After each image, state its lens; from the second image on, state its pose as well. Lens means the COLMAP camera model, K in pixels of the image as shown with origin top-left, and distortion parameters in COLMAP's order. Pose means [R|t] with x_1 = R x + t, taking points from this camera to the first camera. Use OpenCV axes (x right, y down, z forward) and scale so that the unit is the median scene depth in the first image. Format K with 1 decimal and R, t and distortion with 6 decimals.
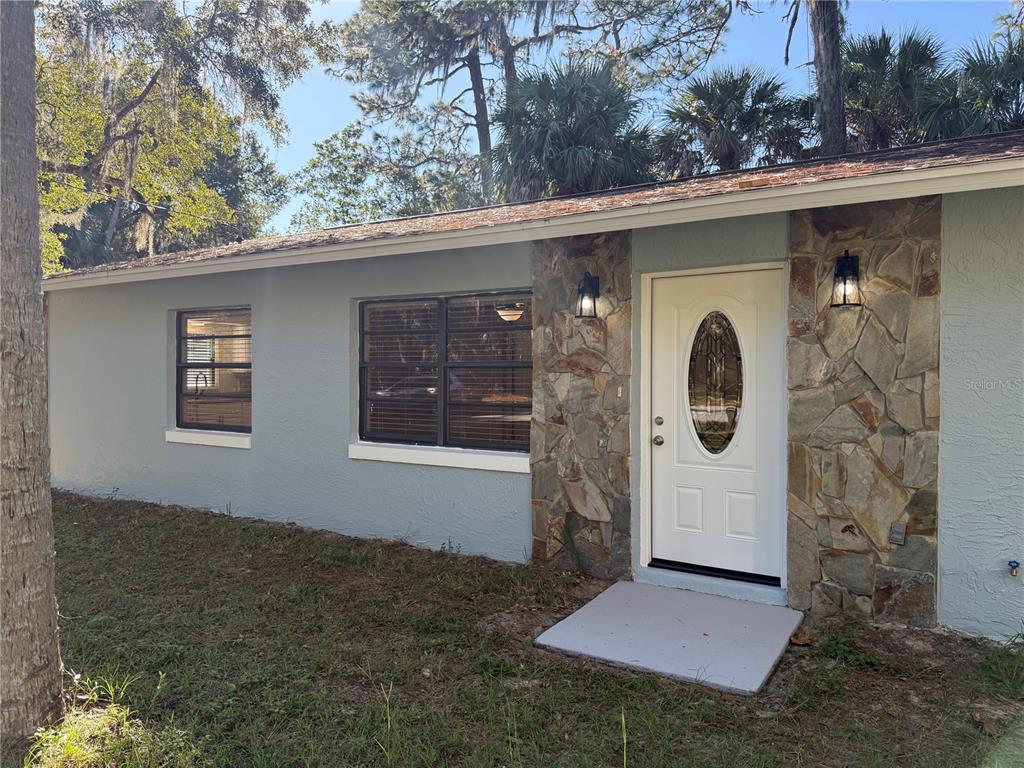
lens RADIAL K [[737.4, 0, 508.8], [0, 737.4, 383.6], [0, 0, 1]] dist [0.063340, -0.030224]
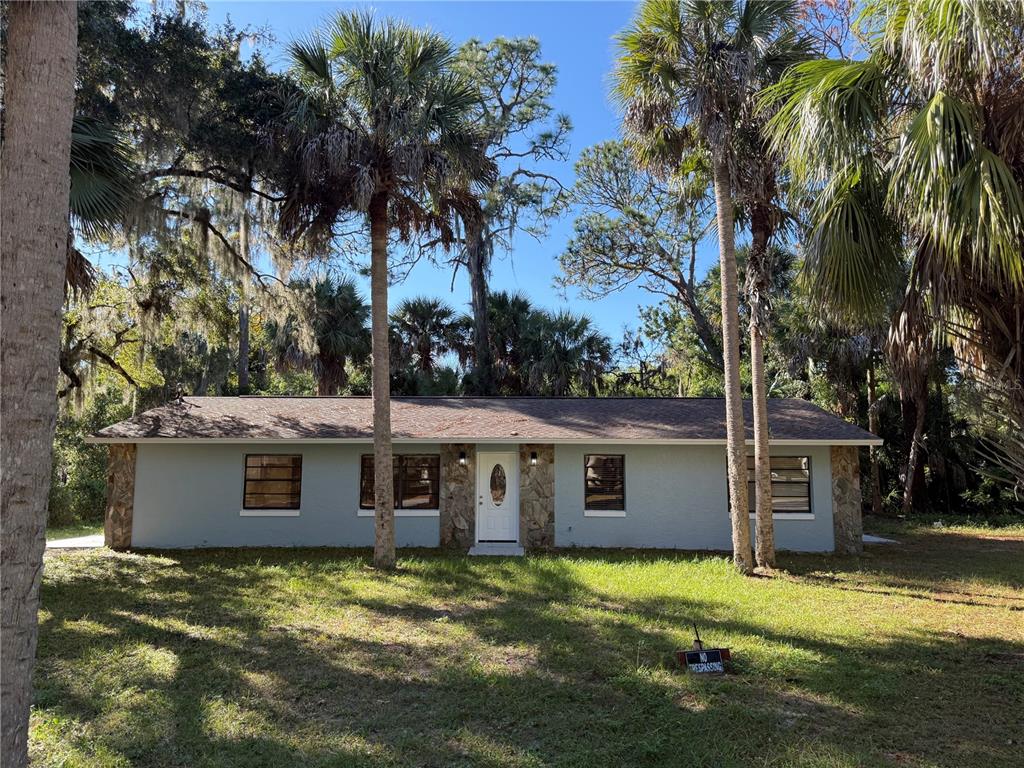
lens RADIAL K [[737.4, 0, 517.1], [0, 737.4, 385.1], [0, 0, 1]] dist [0.063340, -0.030224]
pose [[0.863848, 0.056357, 0.500590, -1.325365], [0.008541, 0.991941, -0.126413, -0.026882], [-0.503680, 0.113477, 0.856405, -1.937022]]
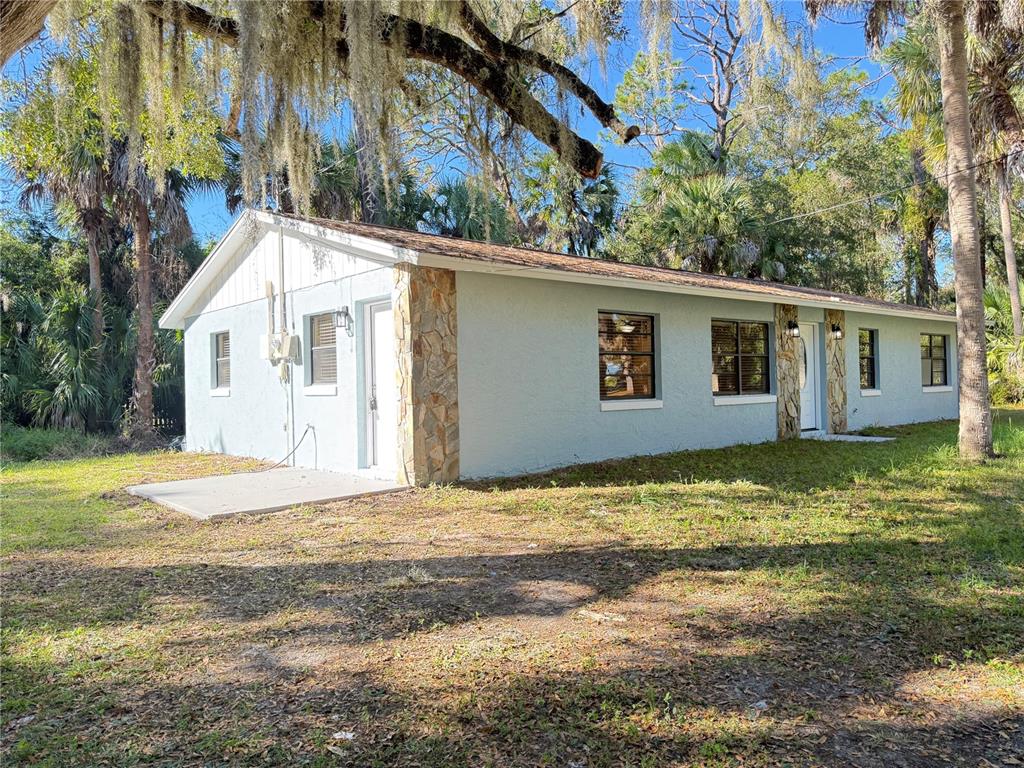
lens RADIAL K [[737.4, 0, 507.2], [0, 737.4, 375.3], [0, 0, 1]] dist [0.063340, -0.030224]
pose [[0.285872, -0.001545, 0.958267, -2.638733], [0.035086, 0.999345, -0.008856, 0.030721], [-0.957625, 0.036153, 0.285738, 1.214004]]
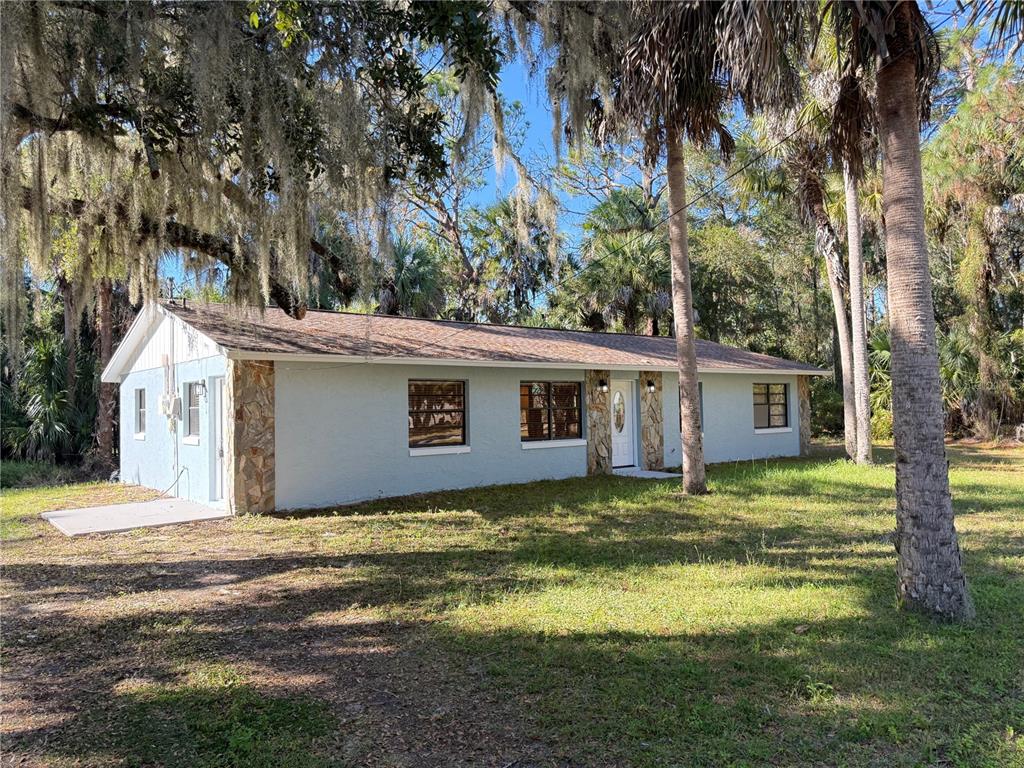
lens RADIAL K [[737.4, 0, 509.4], [0, 737.4, 380.6], [0, 0, 1]] dist [0.063340, -0.030224]
pose [[0.306027, 0.019973, 0.951813, -3.034711], [0.031731, 0.999010, -0.031165, -0.054950], [-0.951494, 0.039740, 0.305090, 0.413344]]
